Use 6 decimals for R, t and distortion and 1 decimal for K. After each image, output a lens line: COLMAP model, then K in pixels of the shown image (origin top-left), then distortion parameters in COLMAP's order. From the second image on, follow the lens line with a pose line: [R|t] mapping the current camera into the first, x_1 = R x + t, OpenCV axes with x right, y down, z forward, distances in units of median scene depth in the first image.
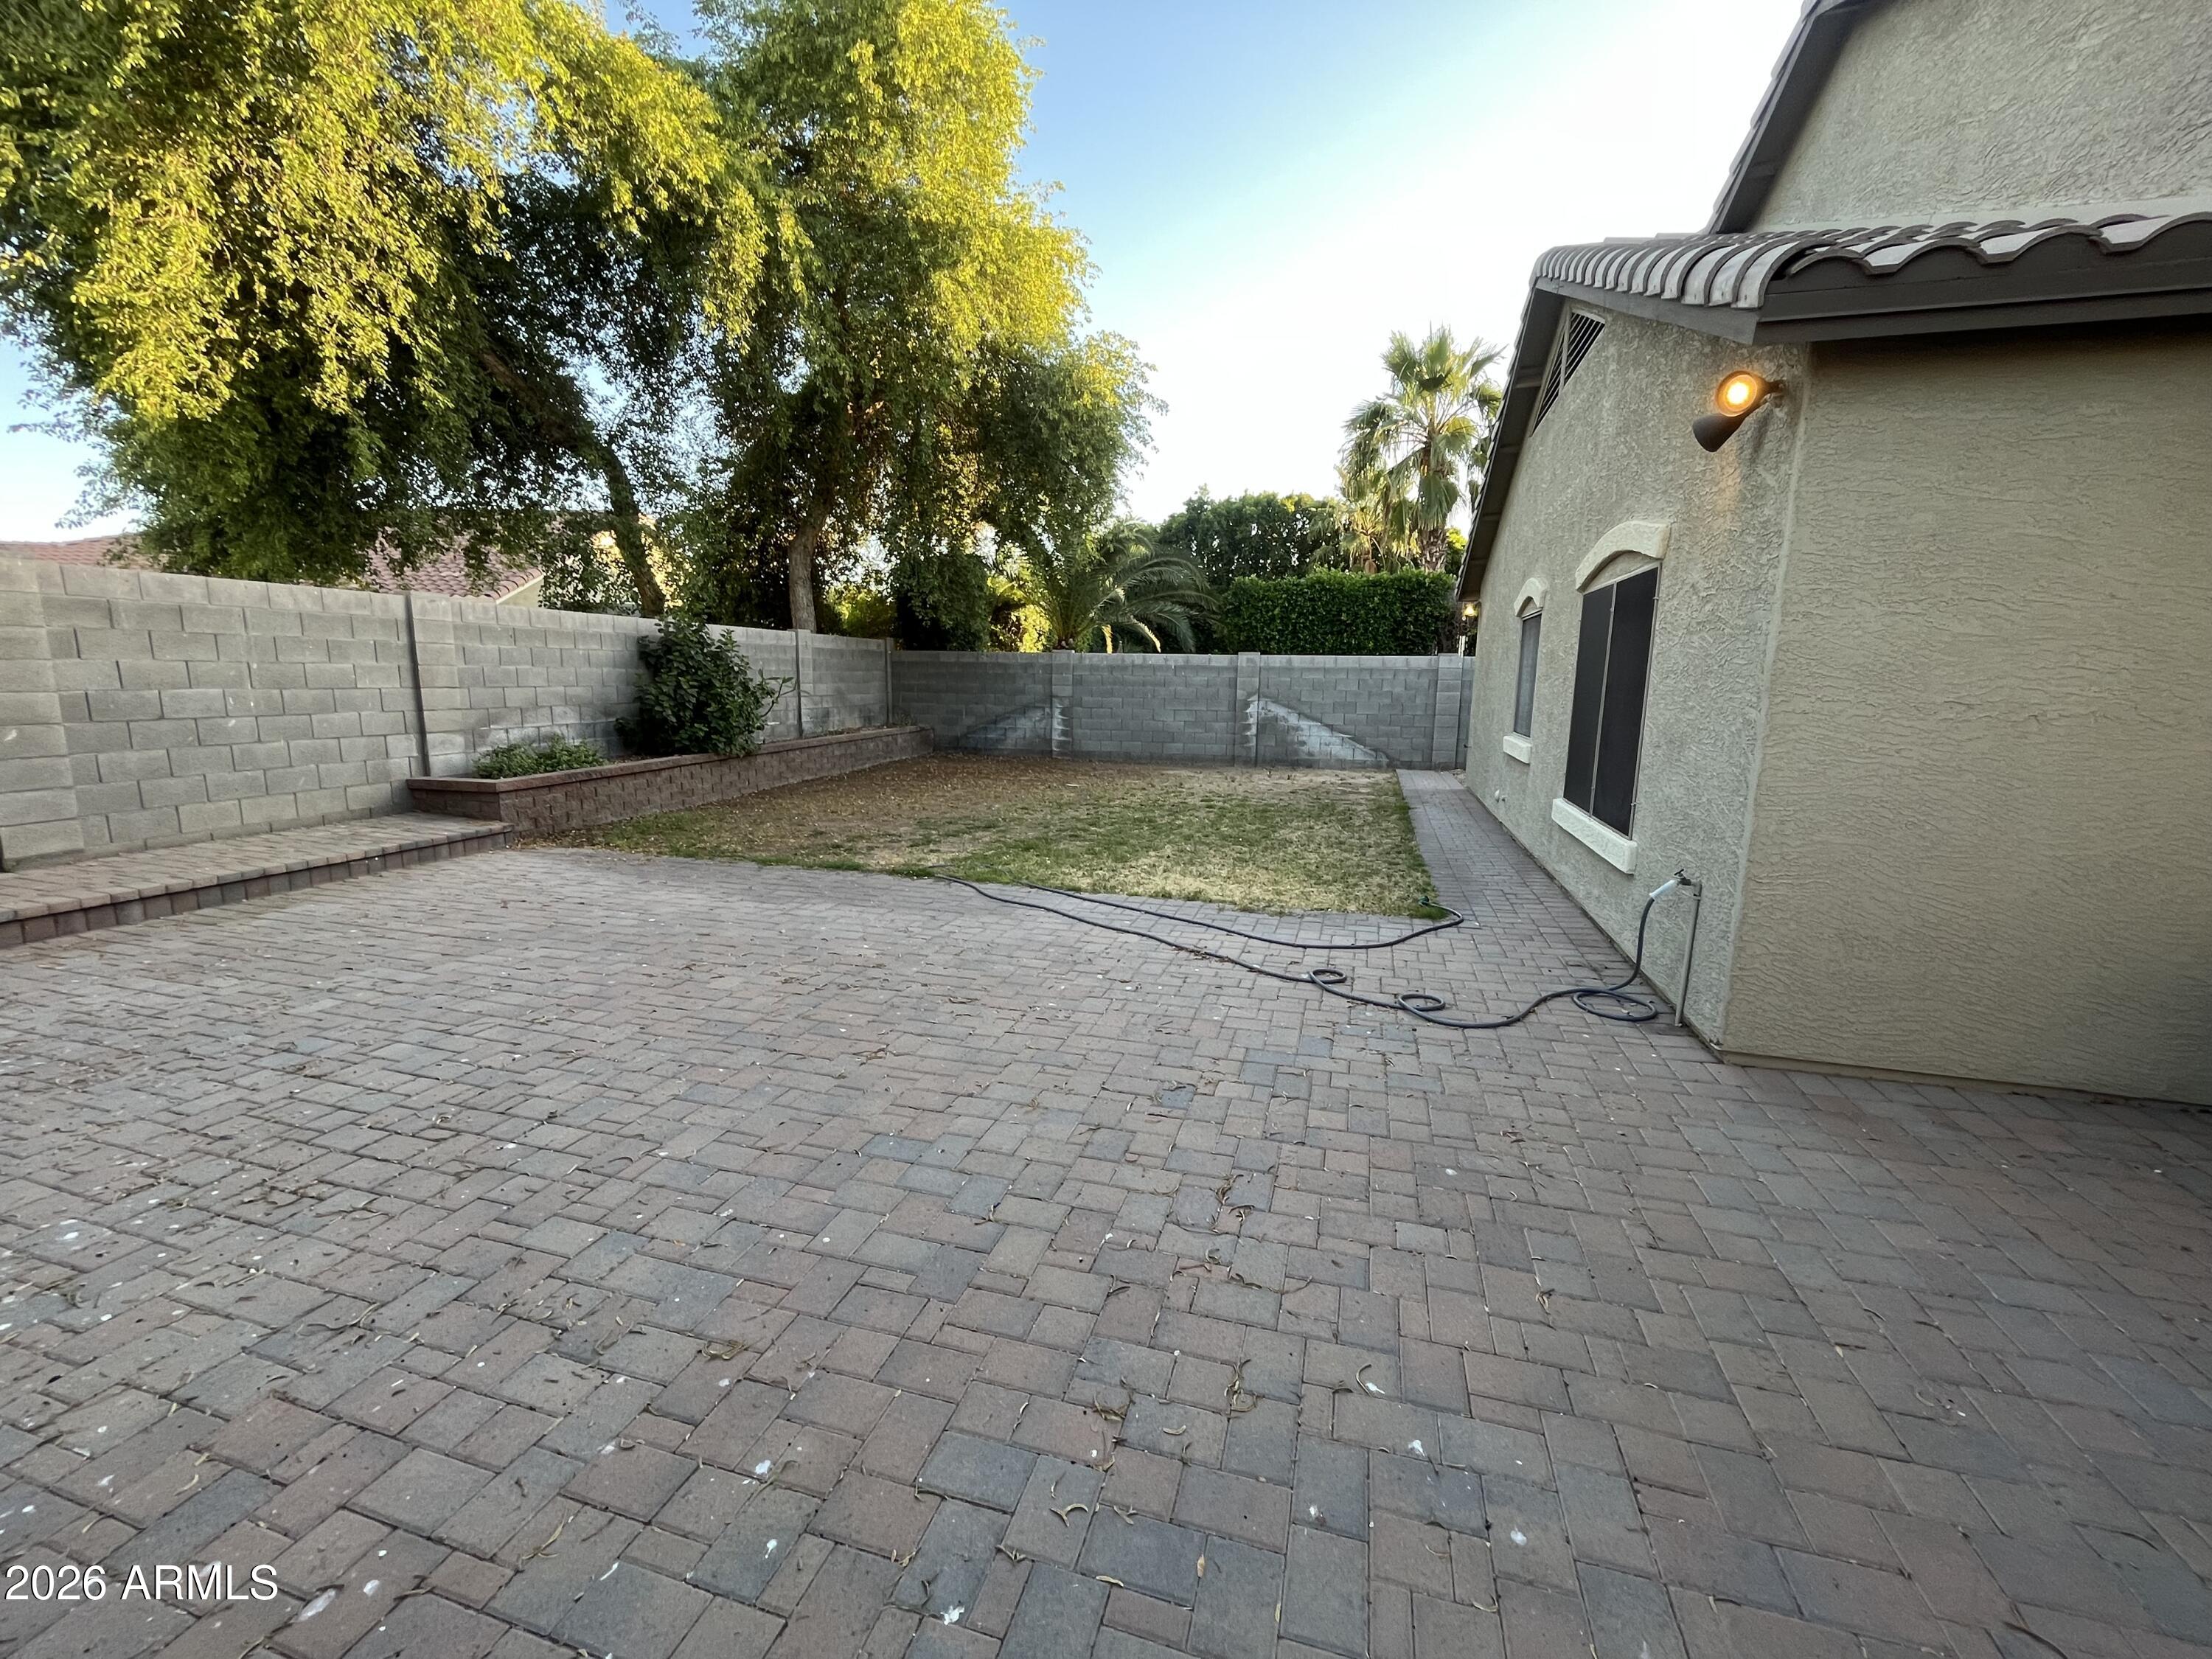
lens RADIAL K [[890.5, 0, 1102.8], [0, 890.5, 828.8], [0, 0, 1]] dist [-0.003316, 0.000364]
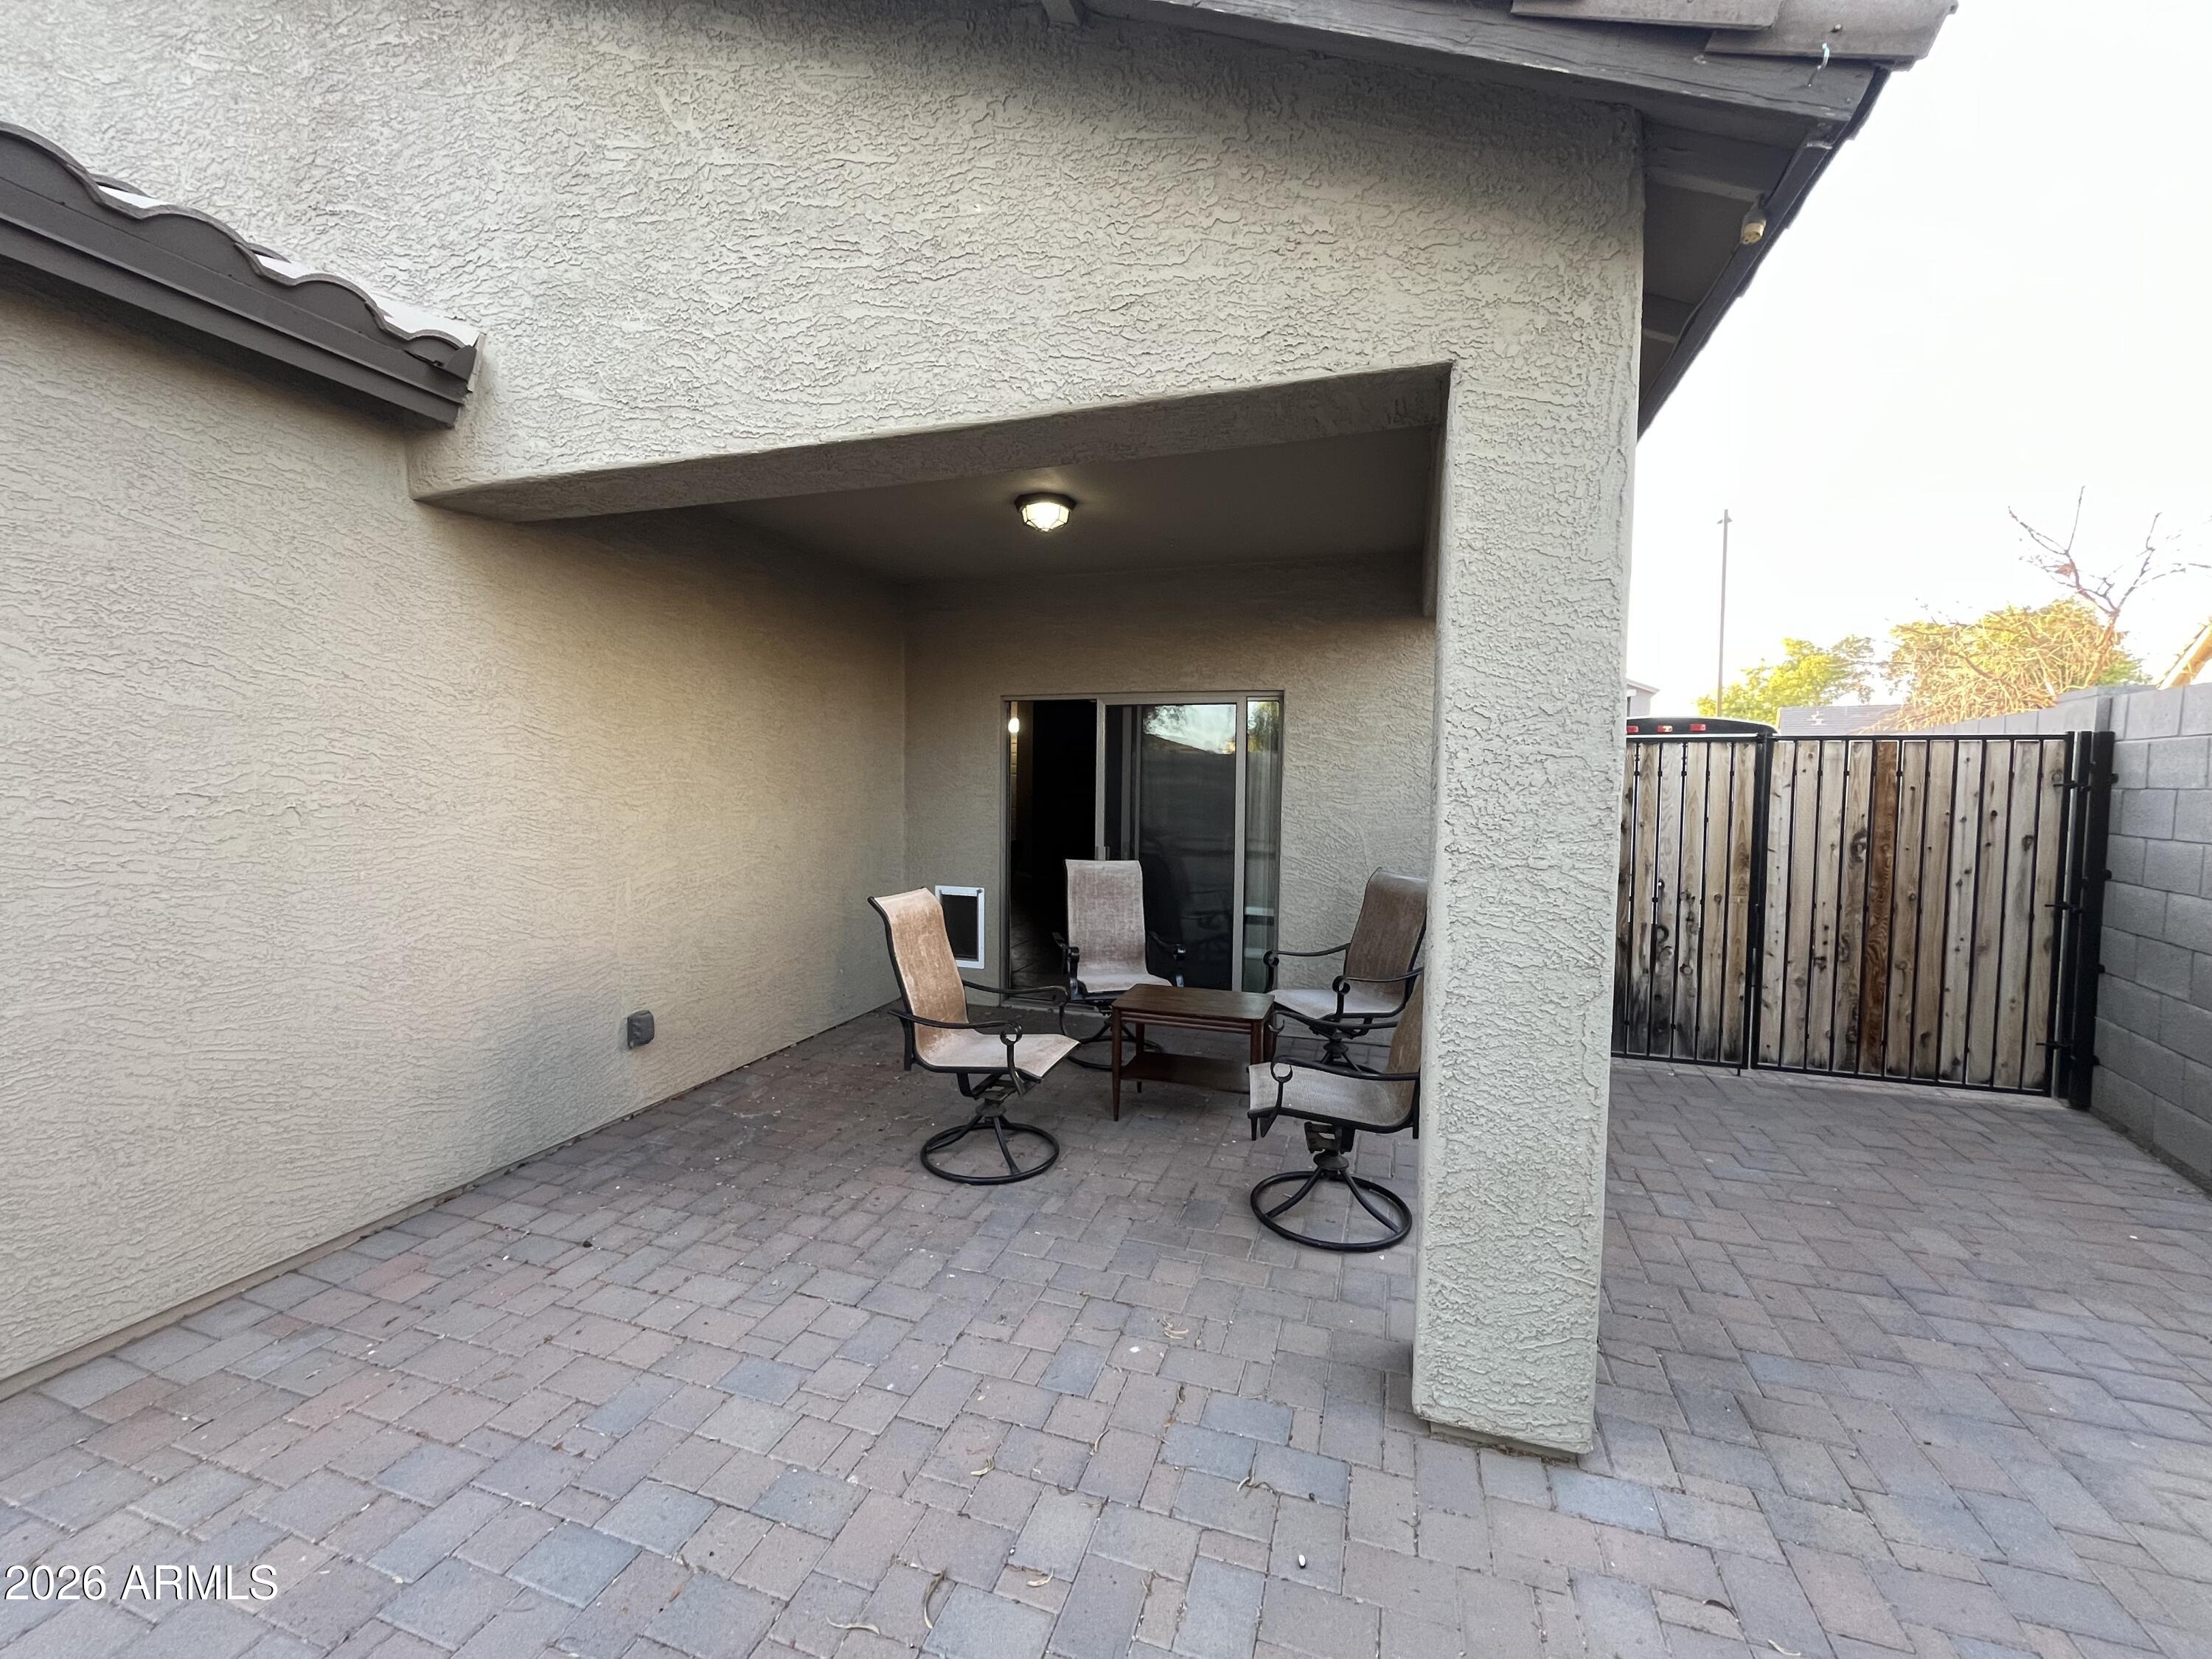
lens RADIAL K [[890.5, 0, 1101.5], [0, 890.5, 823.6], [0, 0, 1]] dist [-0.003316, 0.000364]
pose [[0.035686, -0.063043, 0.997373, 0.226984], [0.157196, 0.985939, 0.056695, -0.038514], [-0.986922, 0.154760, 0.045095, 0.199281]]
